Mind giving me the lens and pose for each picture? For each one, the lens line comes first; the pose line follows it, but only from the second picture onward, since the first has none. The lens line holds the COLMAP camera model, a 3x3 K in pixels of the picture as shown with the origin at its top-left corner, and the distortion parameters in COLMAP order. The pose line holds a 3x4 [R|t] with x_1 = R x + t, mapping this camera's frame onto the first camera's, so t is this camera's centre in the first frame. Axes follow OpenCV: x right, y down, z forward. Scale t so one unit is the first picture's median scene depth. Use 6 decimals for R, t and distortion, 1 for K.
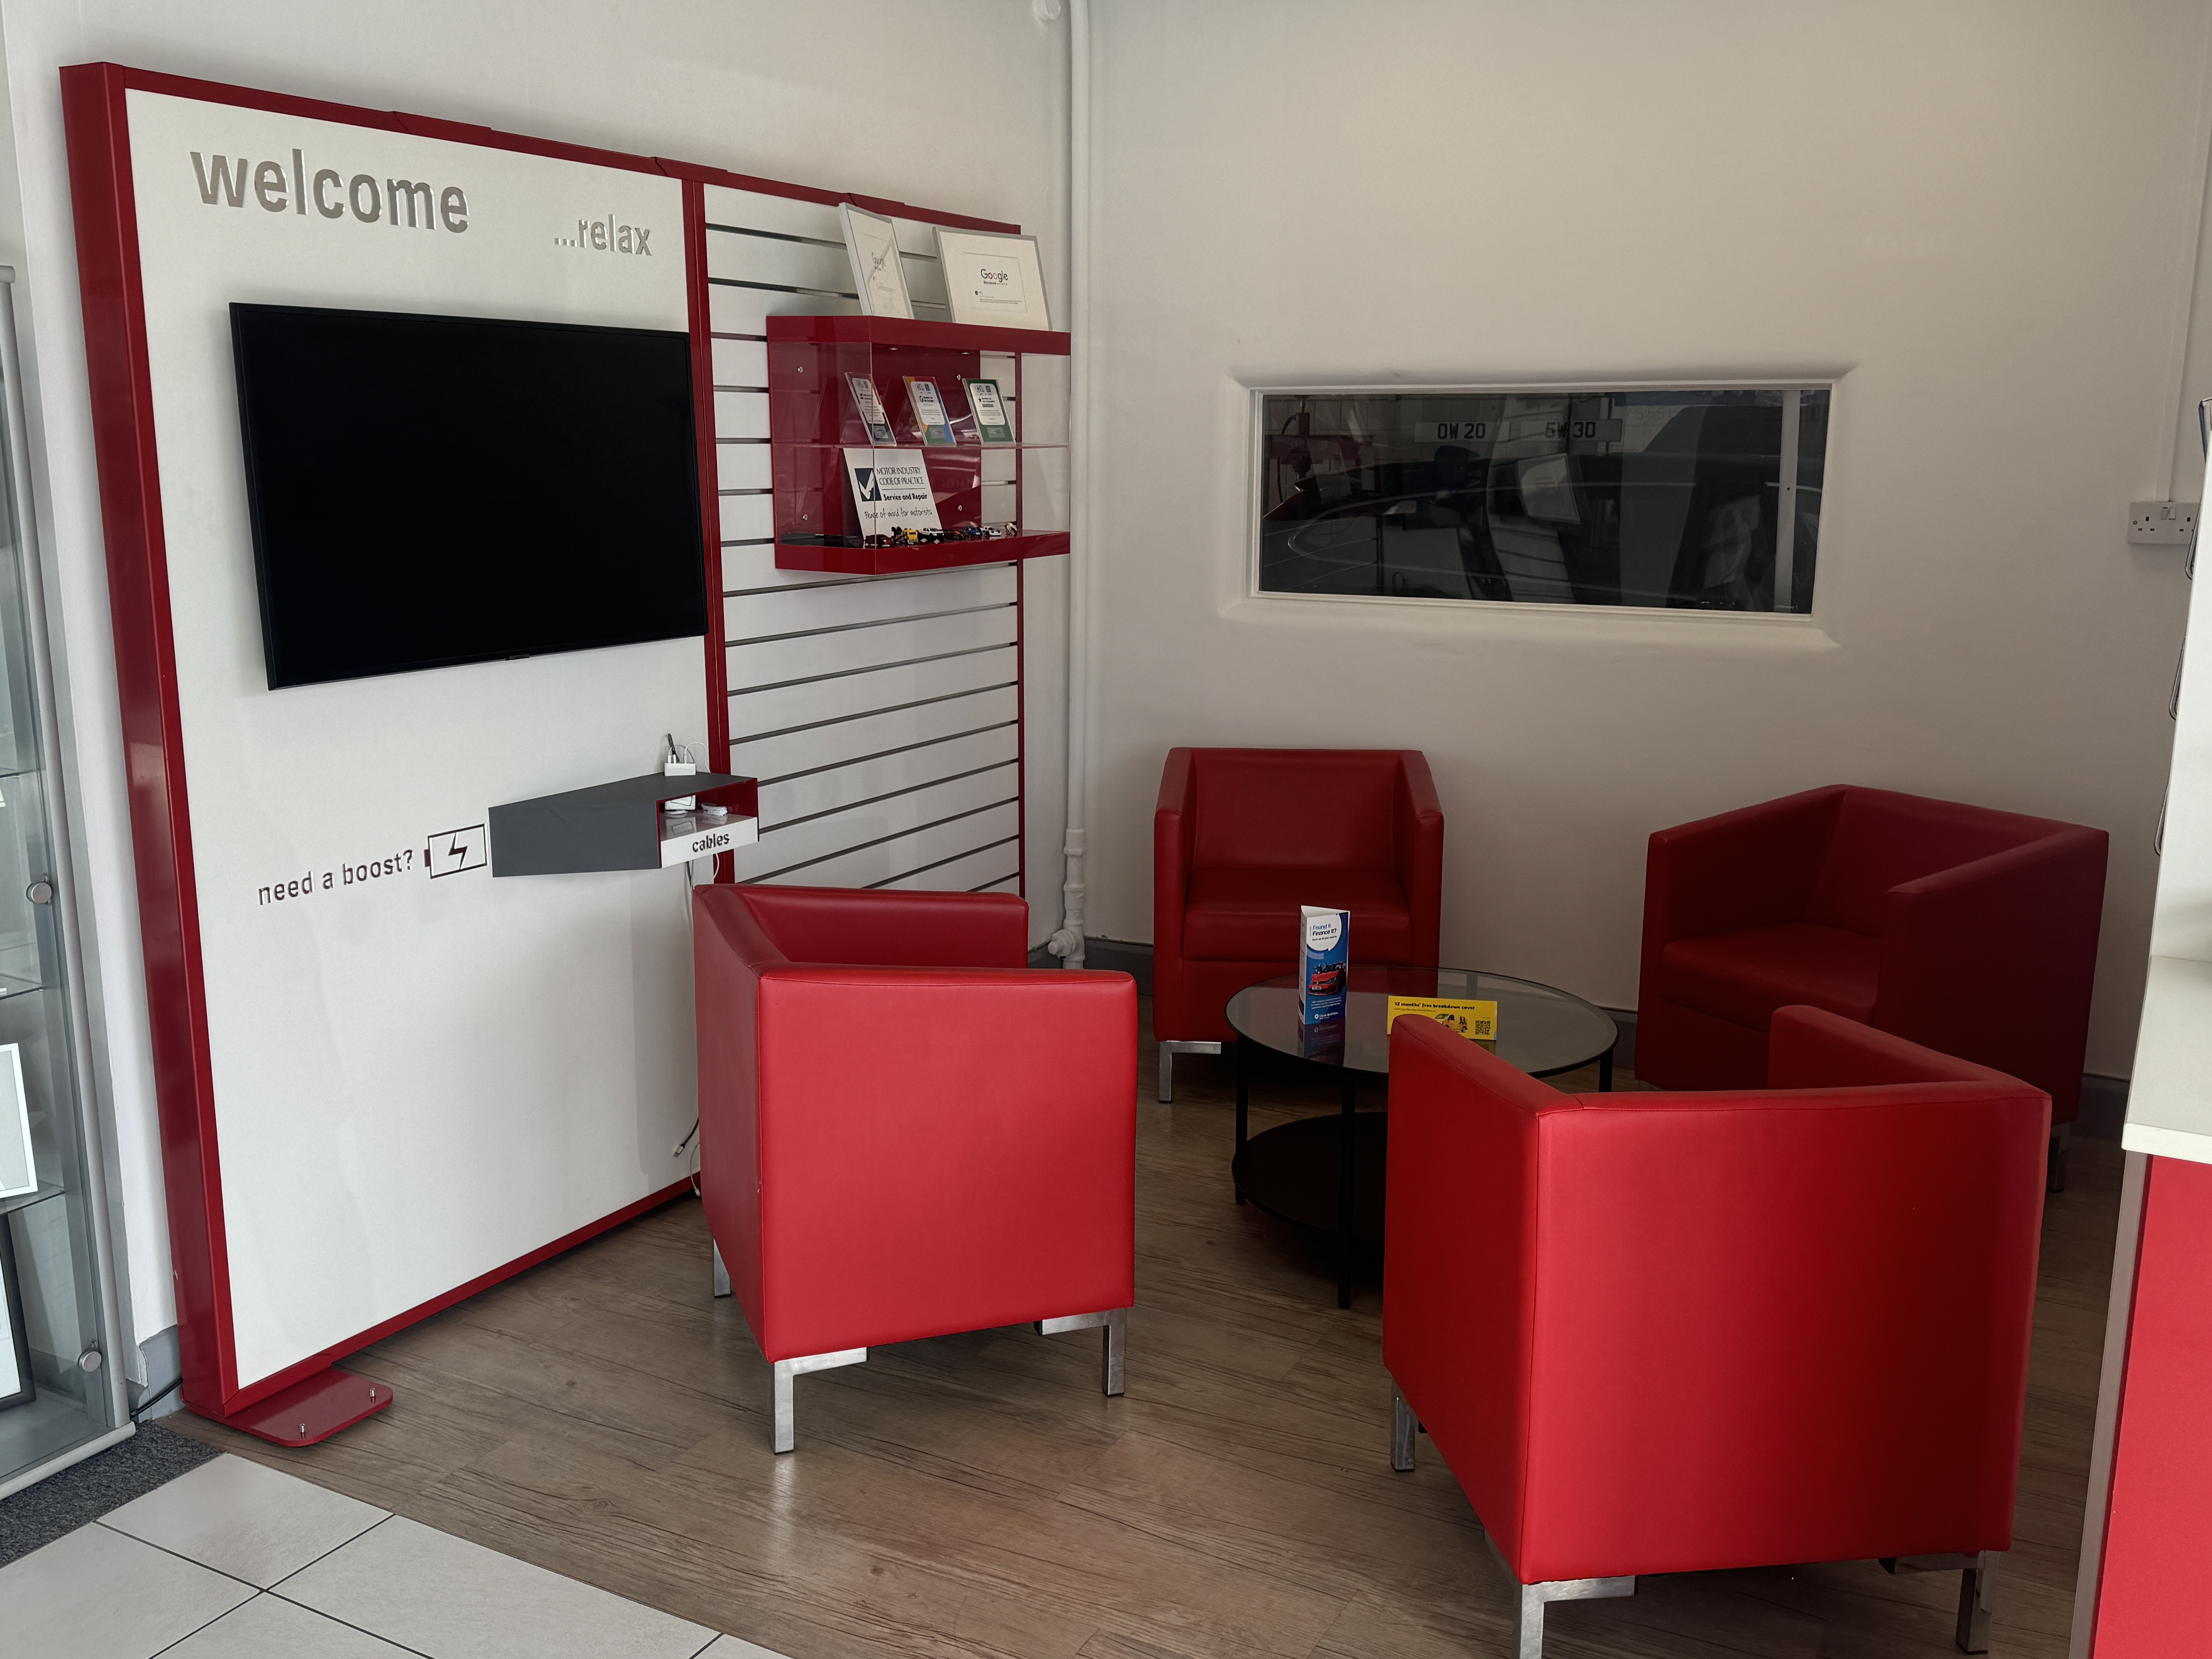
lens RADIAL K [[1971.1, 0, 1106.0], [0, 1971.1, 829.5], [0, 0, 1]] dist [0.150709, -0.271540]
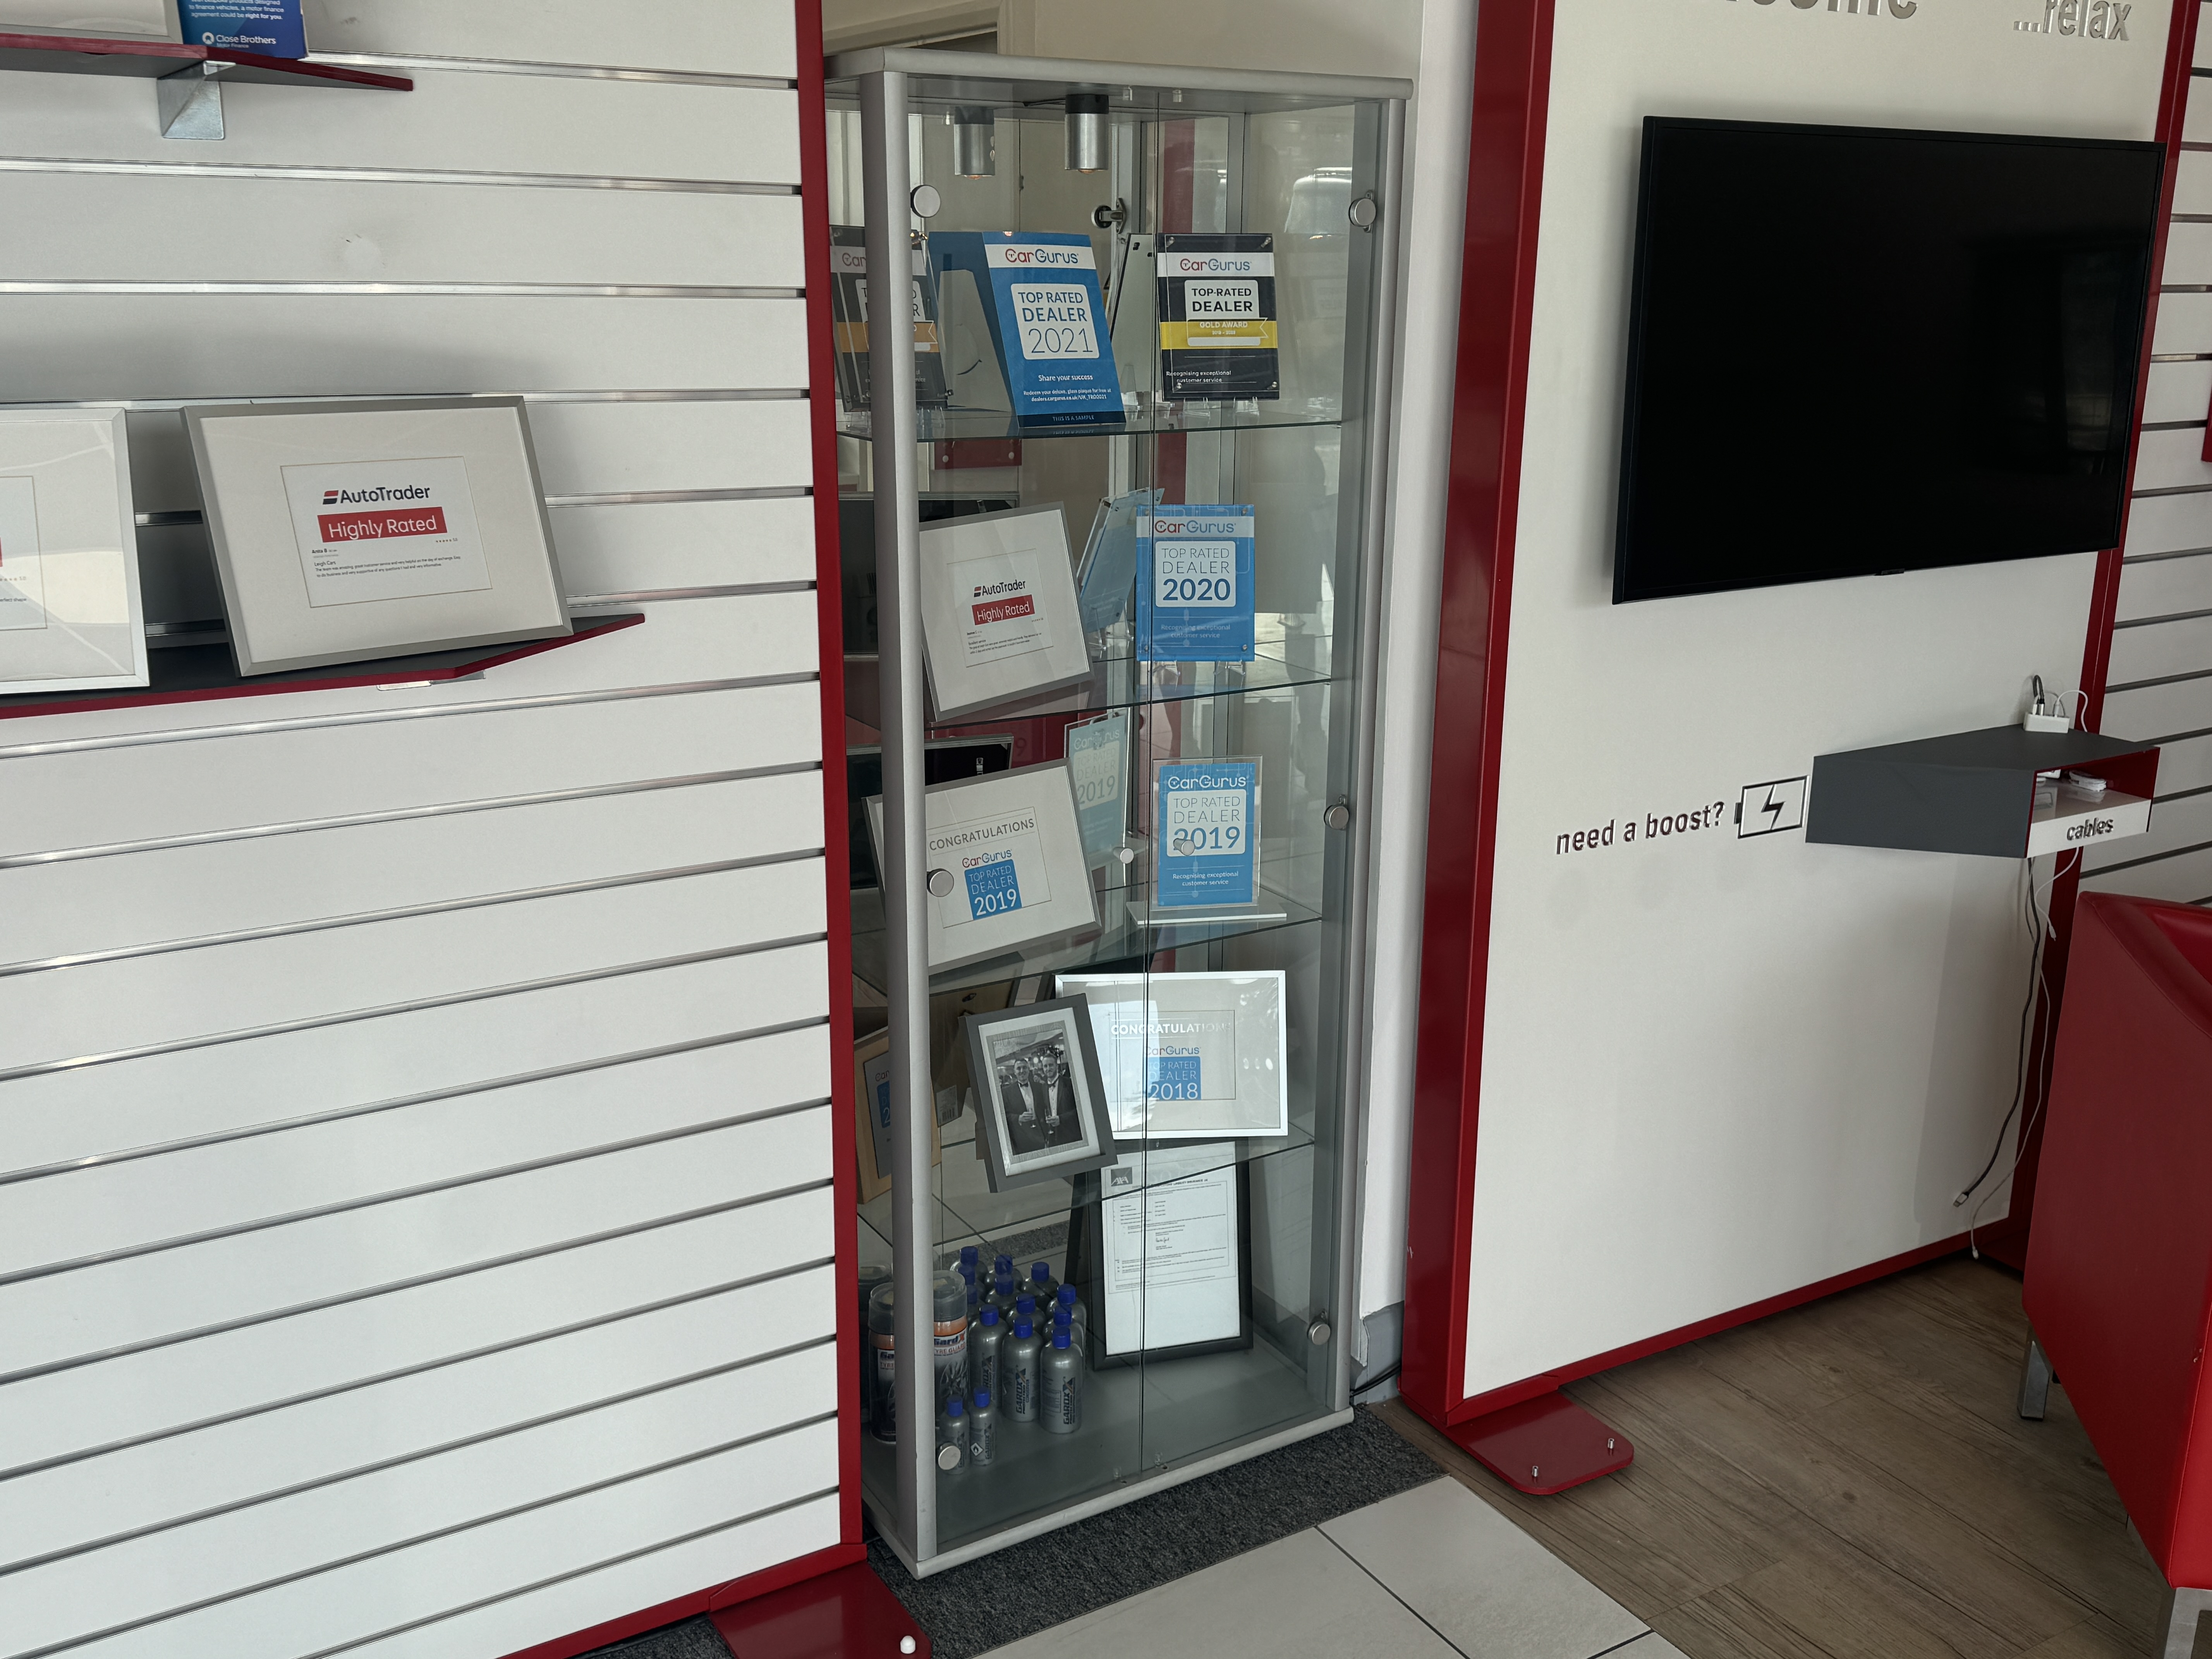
lens RADIAL K [[2082.5, 0, 1106.0], [0, 2082.5, 829.5], [0, 0, 1]] dist [0.090092, -0.145985]
pose [[0.863406, 0.135098, -0.486085, -0.148359], [-0.103707, 0.990430, 0.091062, -0.030663], [0.493735, -0.028213, 0.869154, 0.133289]]
